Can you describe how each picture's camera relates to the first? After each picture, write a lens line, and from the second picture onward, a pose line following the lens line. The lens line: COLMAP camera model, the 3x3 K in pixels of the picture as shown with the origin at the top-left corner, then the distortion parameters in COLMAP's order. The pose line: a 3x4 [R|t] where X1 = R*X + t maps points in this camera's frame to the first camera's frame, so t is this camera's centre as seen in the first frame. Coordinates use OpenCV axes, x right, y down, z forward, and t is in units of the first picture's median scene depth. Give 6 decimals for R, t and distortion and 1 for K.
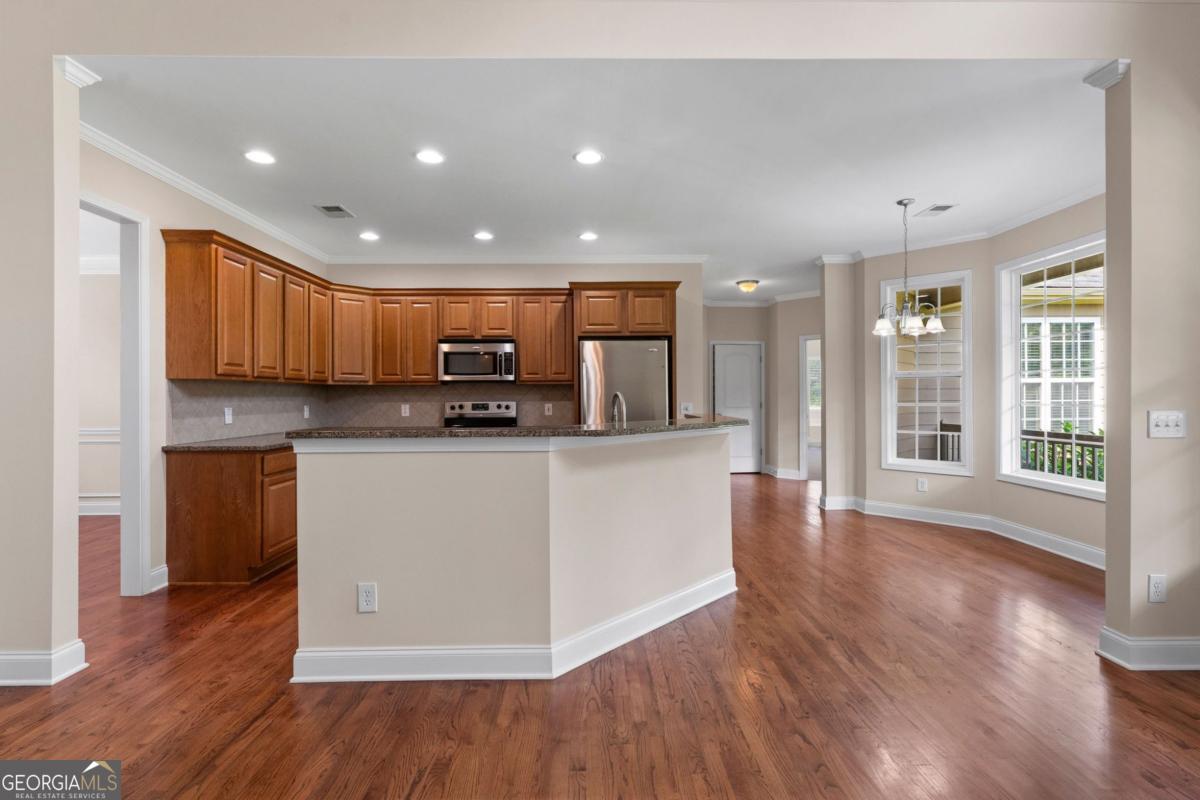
lens RADIAL K [[561.8, 0, 597.1], [0, 561.8, 398.8], [0, 0, 1]] dist [0.000447, -0.000406]
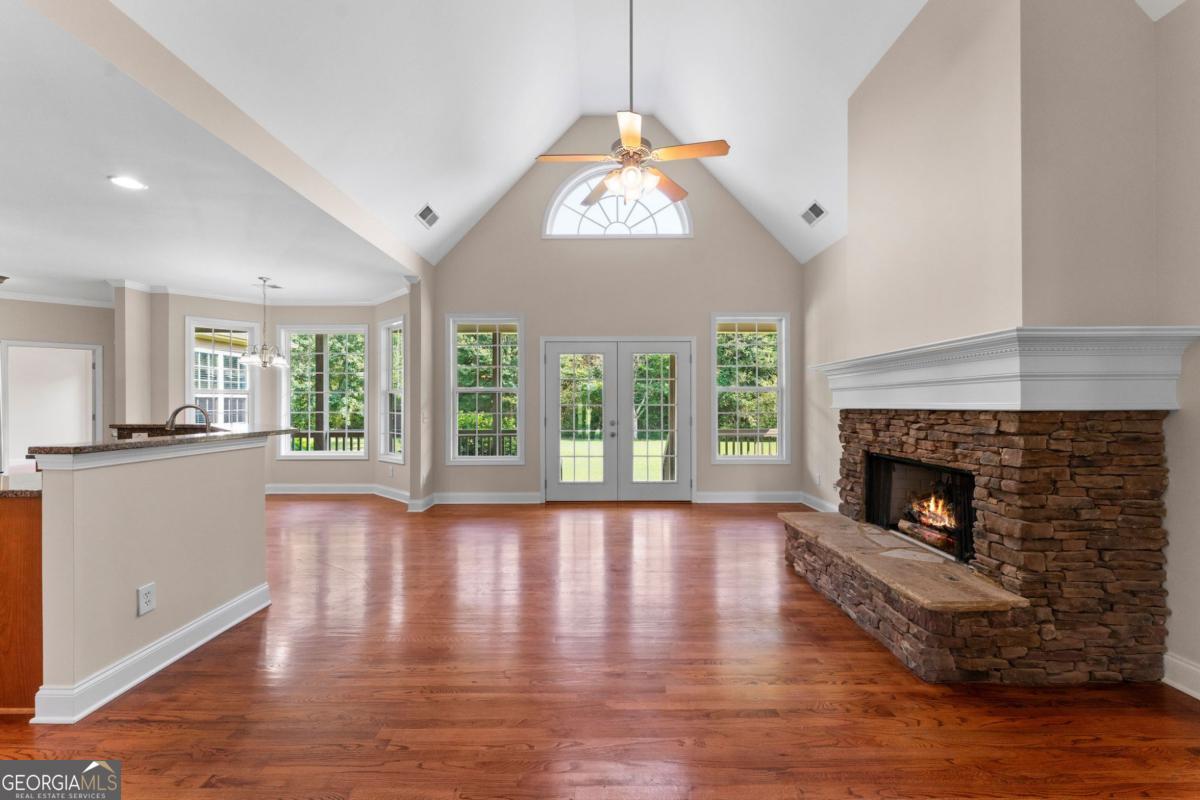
lens RADIAL K [[485.6, 0, 600.0], [0, 485.6, 402.4], [0, 0, 1]] dist [0.002781, -0.000087]
pose [[0.020735, 0.009581, 0.999739, -0.588767], [0.005767, 0.999936, -0.009703, -0.000464], [-0.999768, 0.005967, 0.020678, 0.057881]]
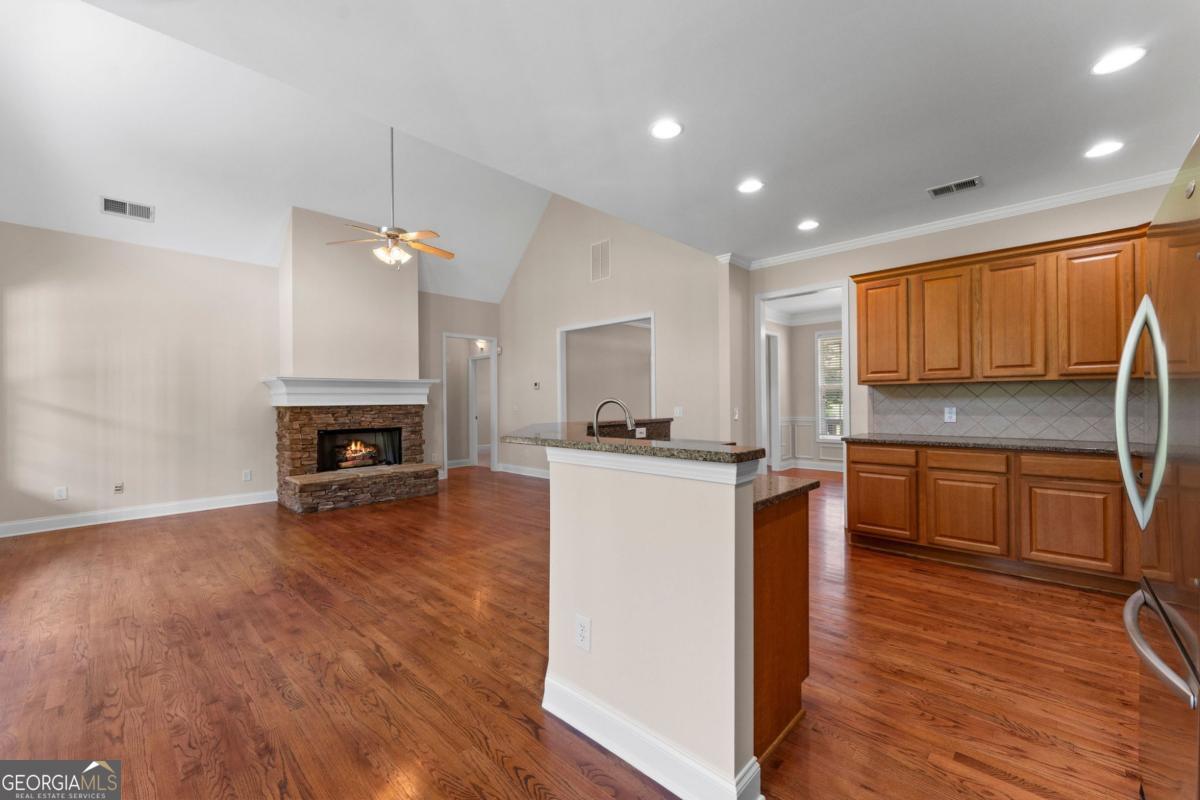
lens RADIAL K [[485.6, 0, 599.3], [0, 485.6, 399.5], [0, 0, 1]] dist [0.002781, -0.000087]
pose [[-0.706770, 0.008553, -0.707391, 0.386376], [0.009984, 0.999948, 0.002116, -0.006568], [0.707372, -0.005567, -0.706819, 0.939370]]
